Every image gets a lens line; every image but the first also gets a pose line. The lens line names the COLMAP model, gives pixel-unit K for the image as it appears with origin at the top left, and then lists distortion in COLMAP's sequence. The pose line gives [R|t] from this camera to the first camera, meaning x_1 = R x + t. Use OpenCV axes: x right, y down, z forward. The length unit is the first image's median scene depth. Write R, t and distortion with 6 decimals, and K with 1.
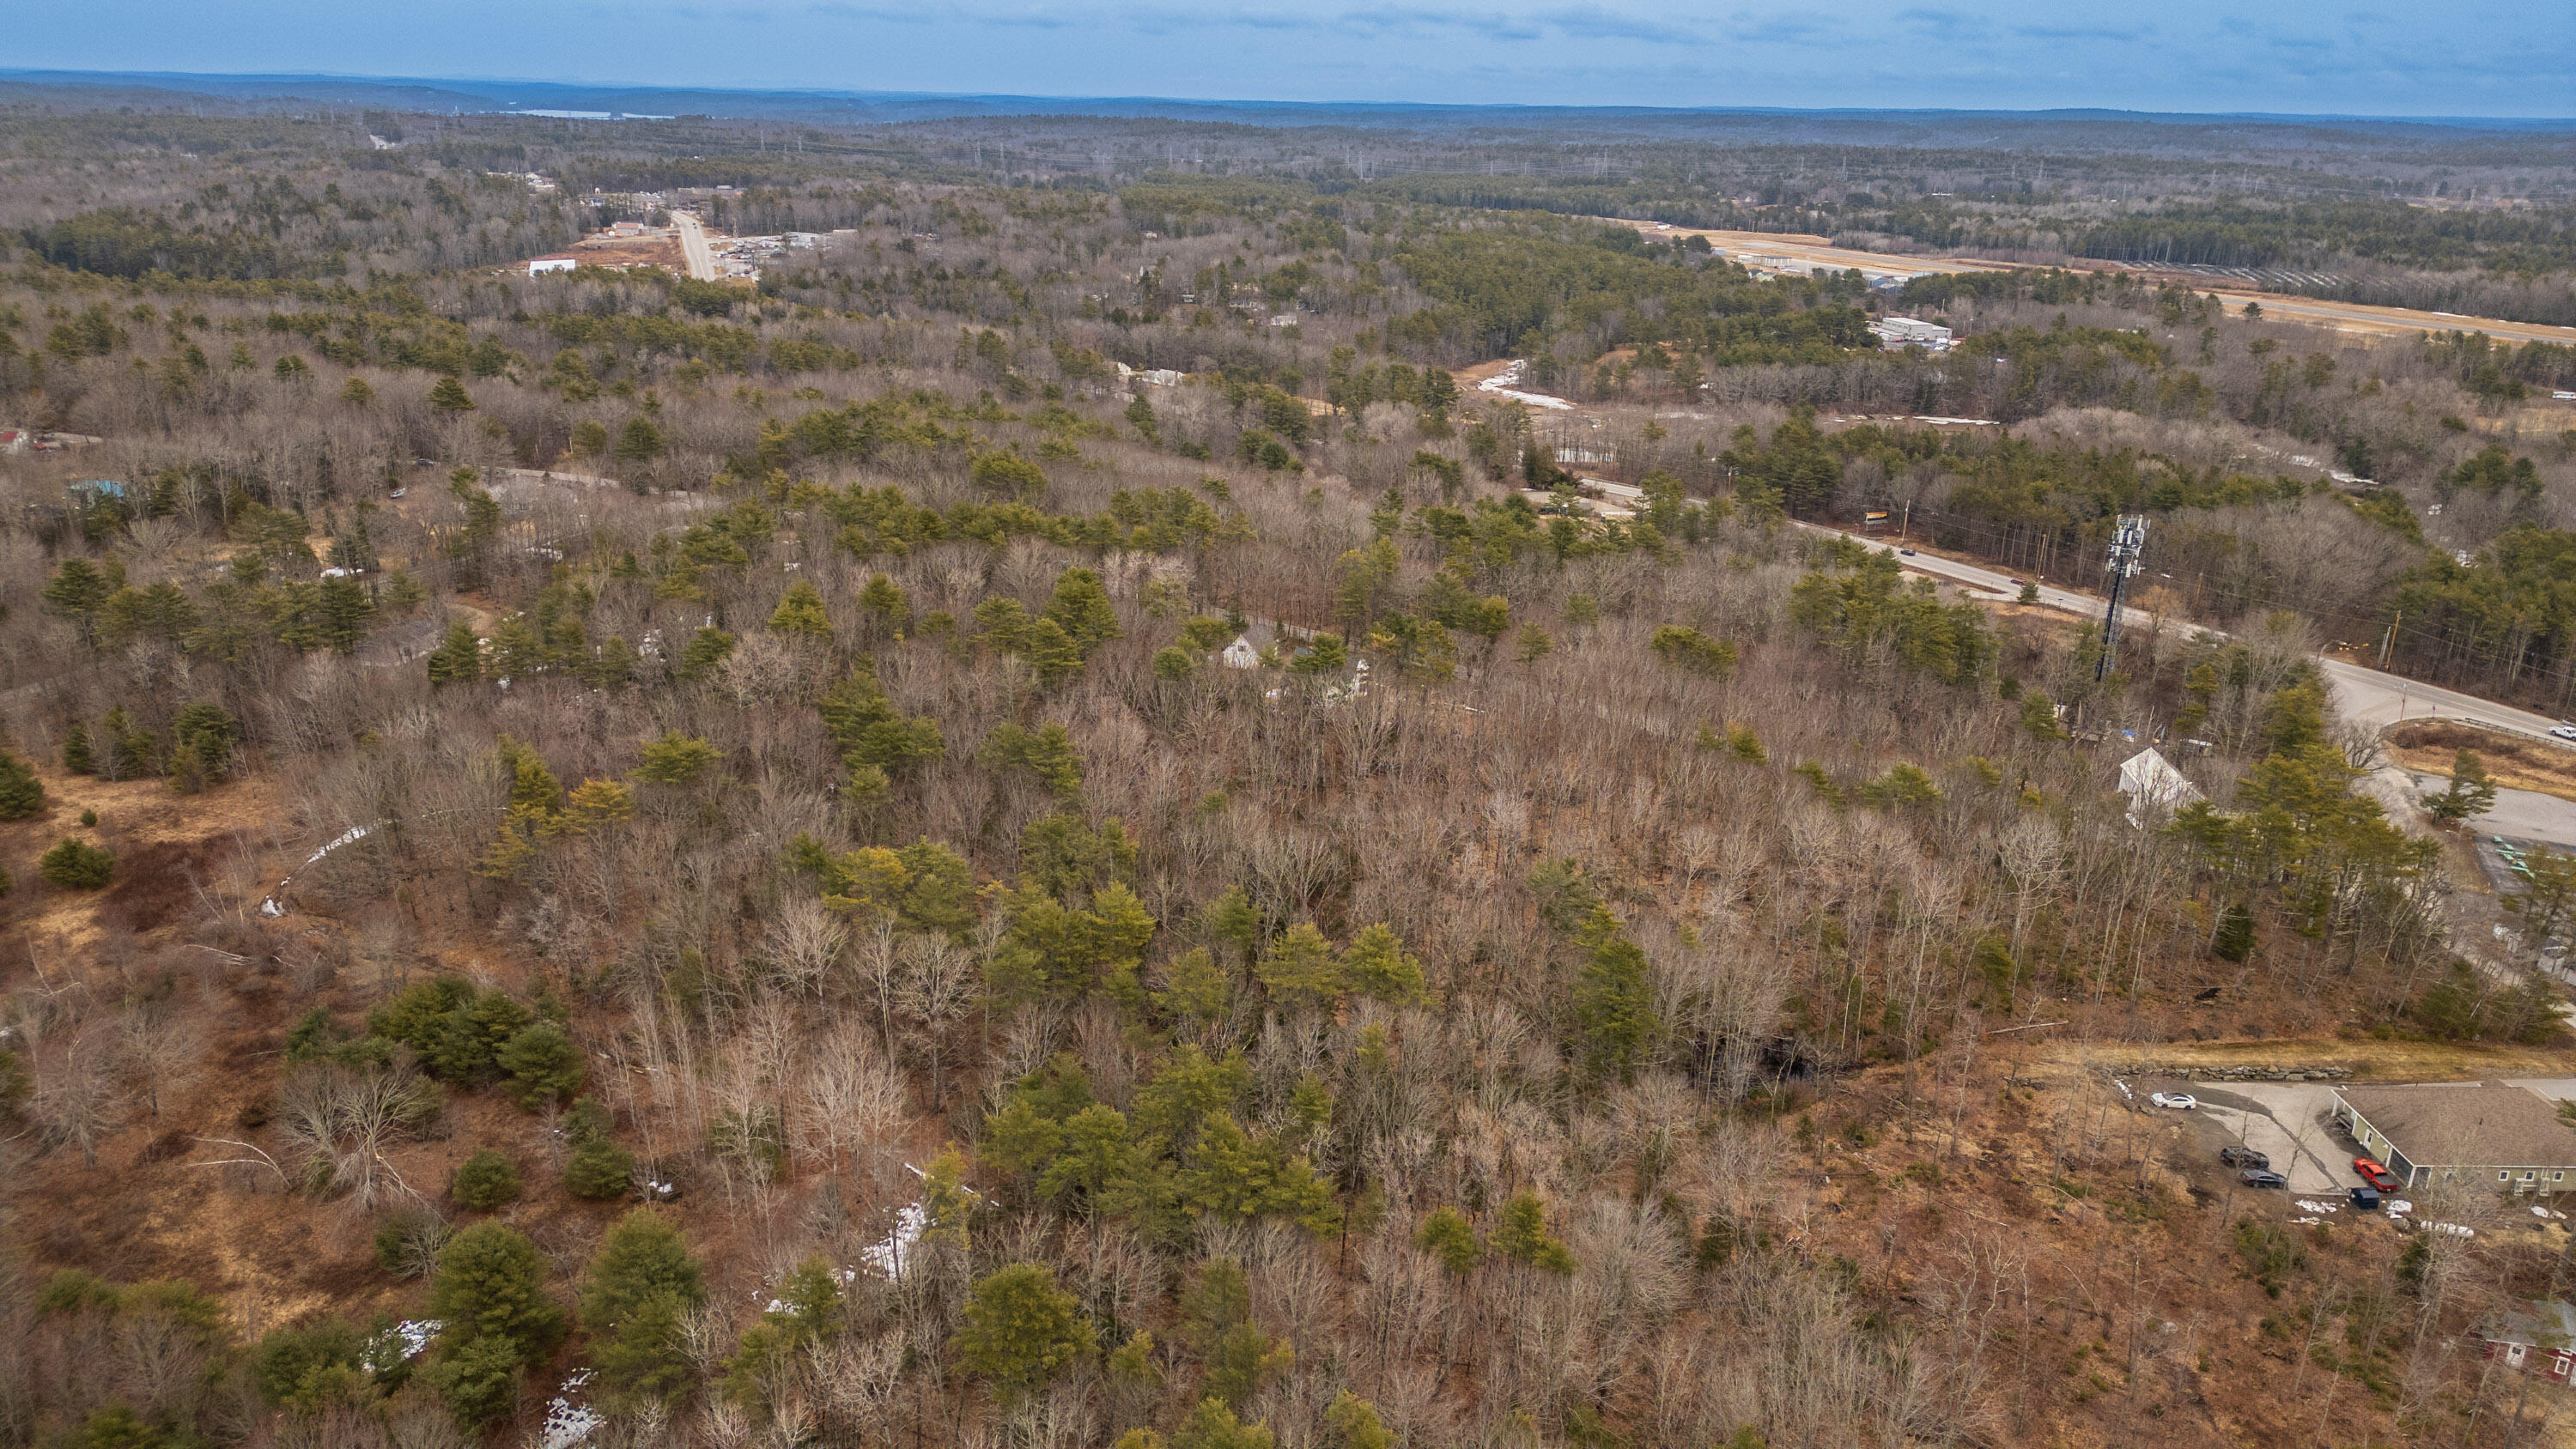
lens RADIAL K [[1802.6, 0, 1275.8], [0, 1802.6, 731.2], [0, 0, 1]] dist [0.079920, -0.072196]
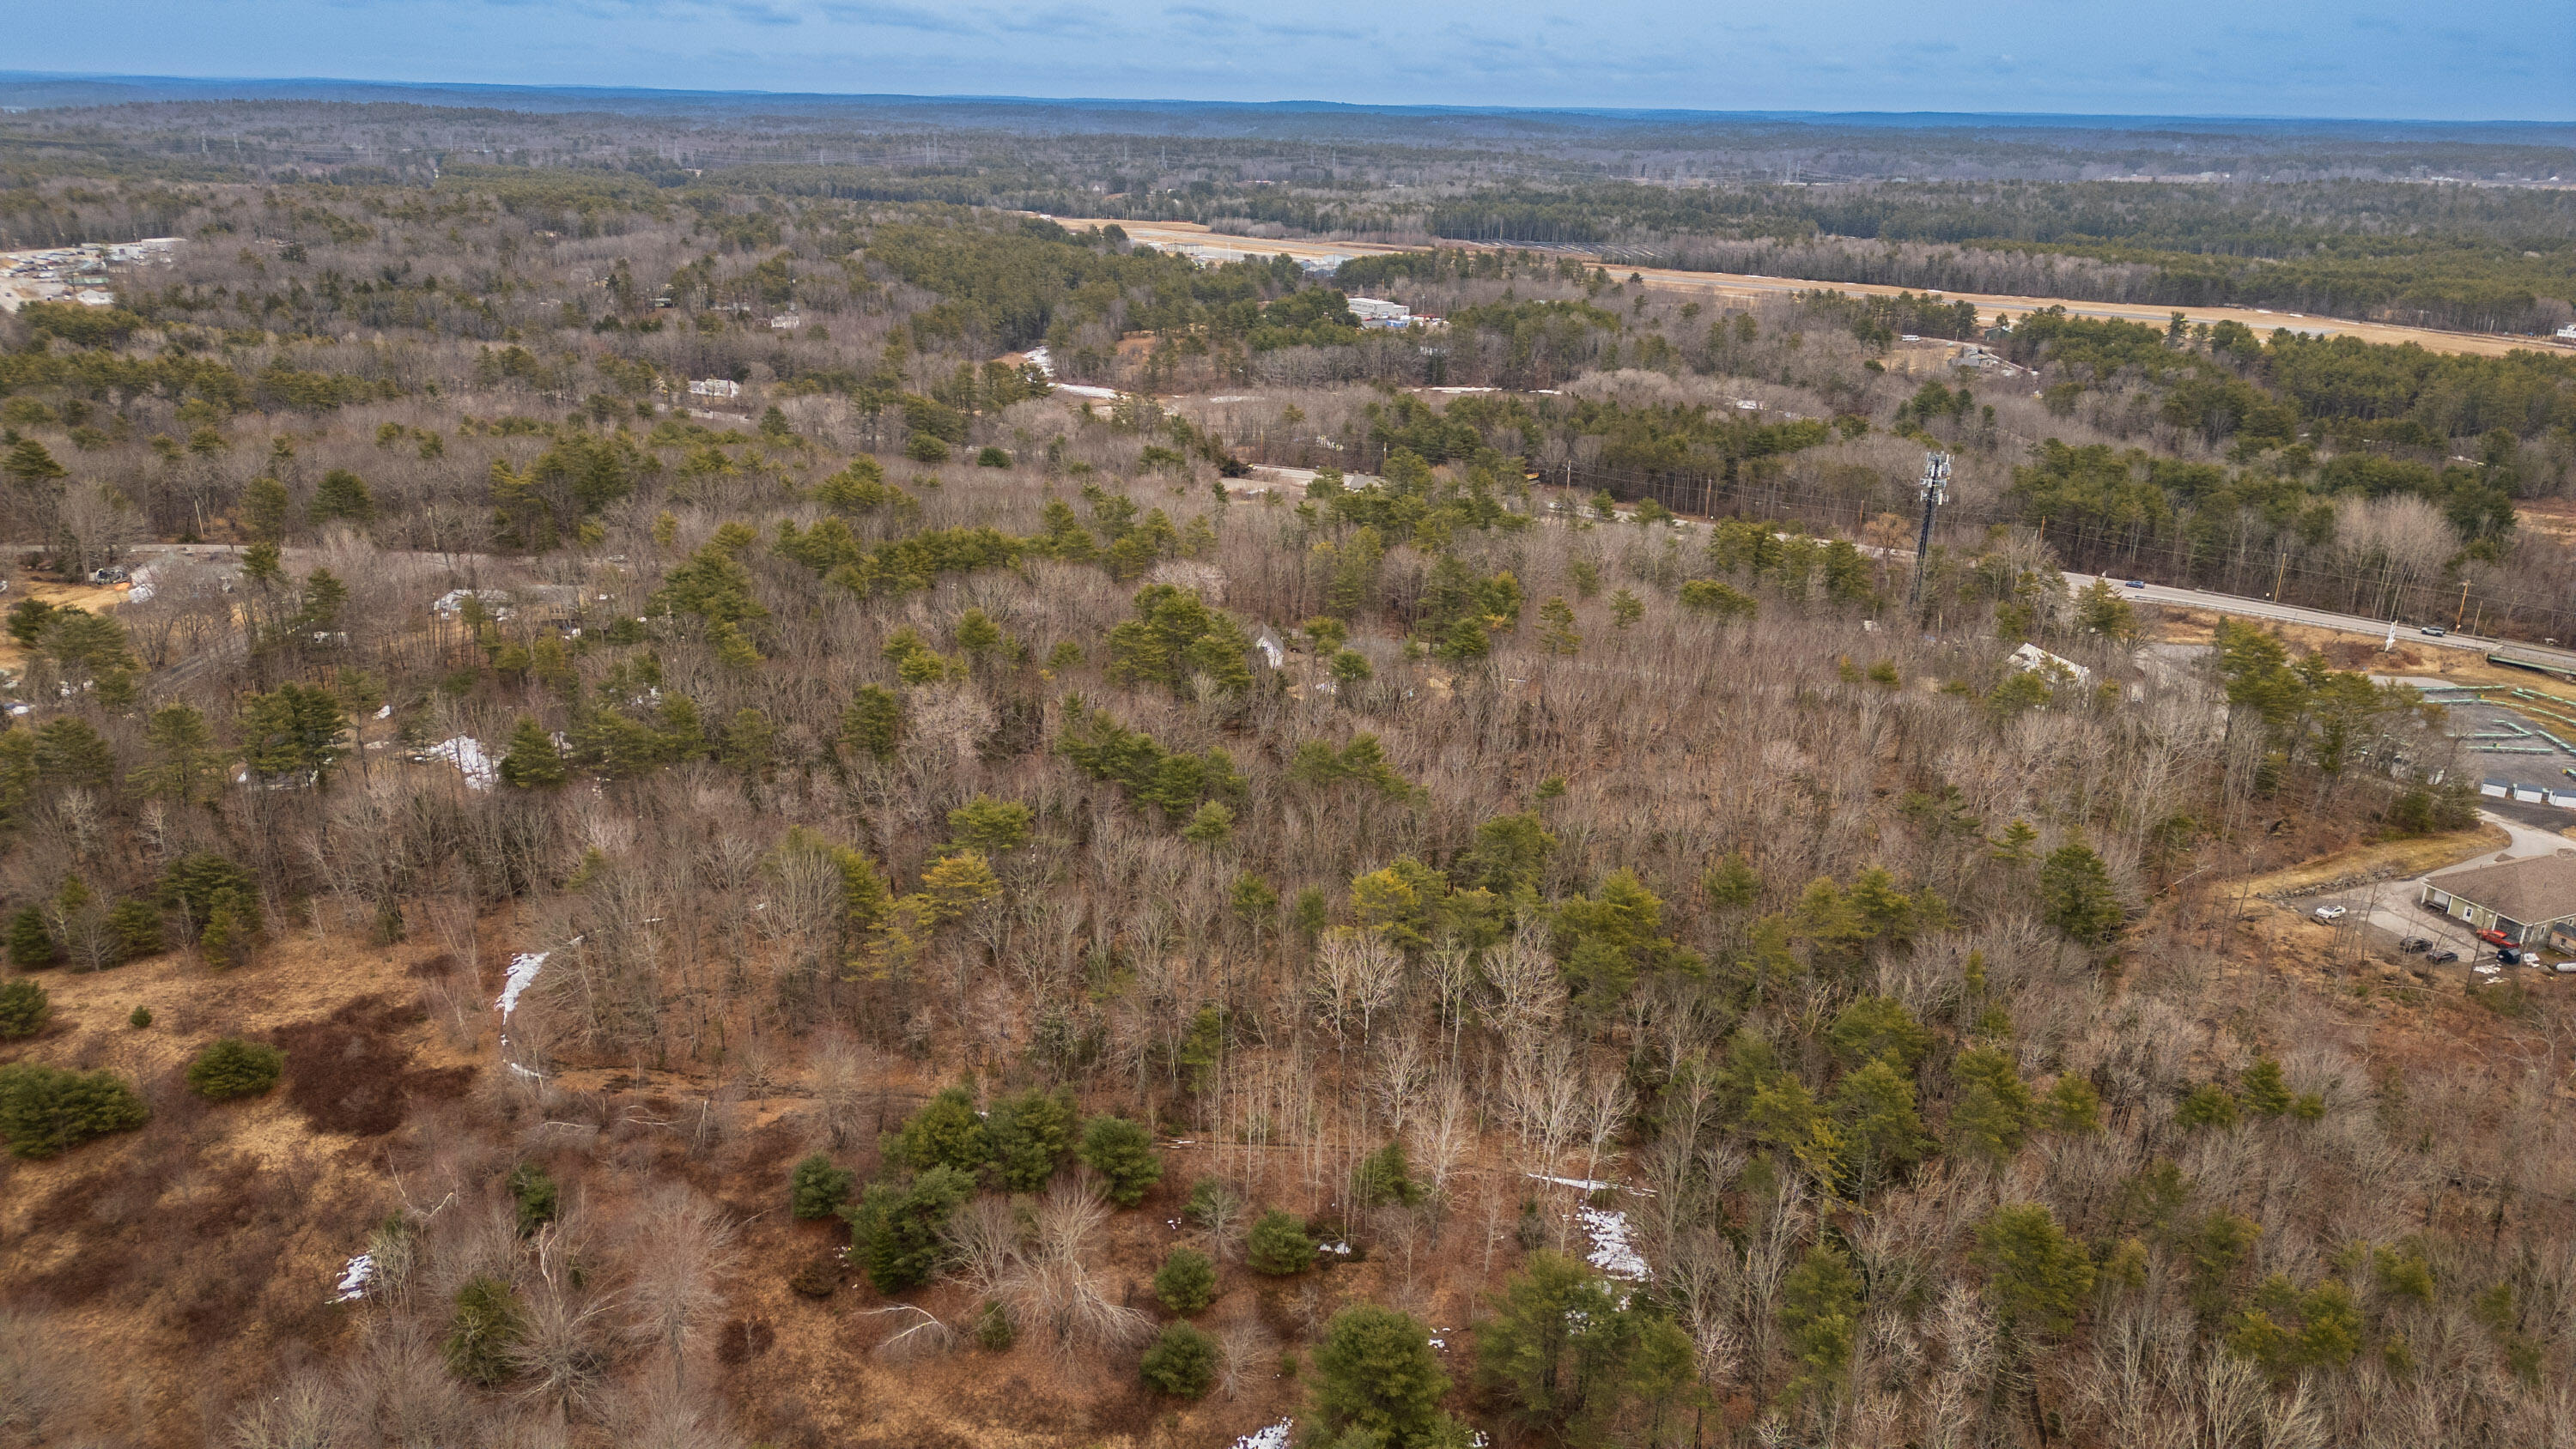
lens RADIAL K [[1802.6, 0, 1279.1], [0, 1802.6, 732.6], [0, 0, 1]] dist [0.079920, -0.072196]
pose [[0.922270, -0.129617, 0.364166, -0.182144], [0.127248, 0.991399, 0.030605, -0.014150], [-0.365001, 0.018113, 0.930831, 0.031430]]
